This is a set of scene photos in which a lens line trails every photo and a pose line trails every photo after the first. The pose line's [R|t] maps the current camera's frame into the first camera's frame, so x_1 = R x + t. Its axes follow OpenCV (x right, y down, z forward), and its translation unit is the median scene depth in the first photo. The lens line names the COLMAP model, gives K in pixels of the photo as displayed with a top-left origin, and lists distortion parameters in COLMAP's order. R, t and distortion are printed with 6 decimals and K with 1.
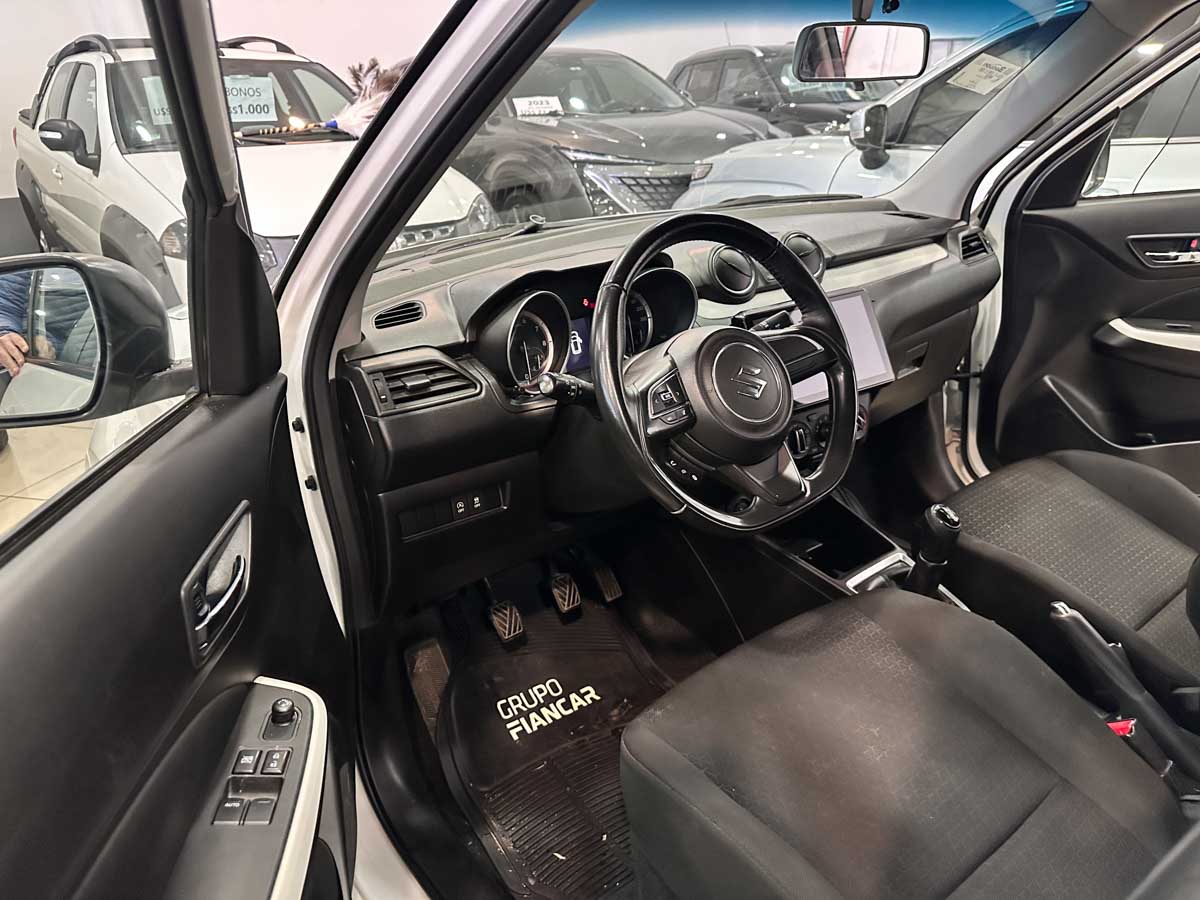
lens RADIAL K [[844.5, 0, 600.0], [0, 844.5, 450.0], [0, 0, 1]] dist [0.045400, -0.109748]
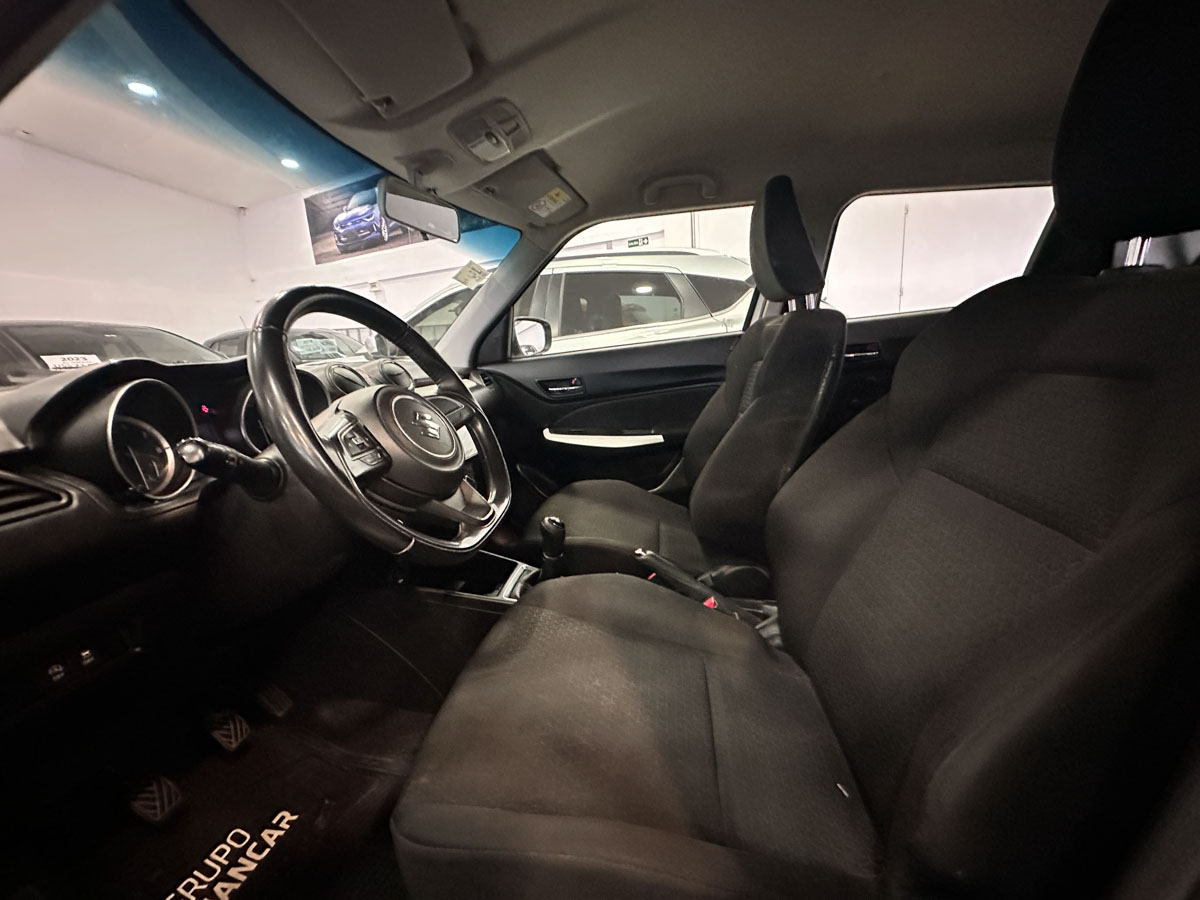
lens RADIAL K [[473.0, 0, 600.0], [0, 473.0, 450.0], [0, 0, 1]] dist [-0.003704, -0.000419]
pose [[0.713203, -0.161104, 0.682193, -0.056044], [0.308147, 0.946205, -0.098702, 0.050960], [-0.629593, 0.280610, 0.724480, 0.260061]]
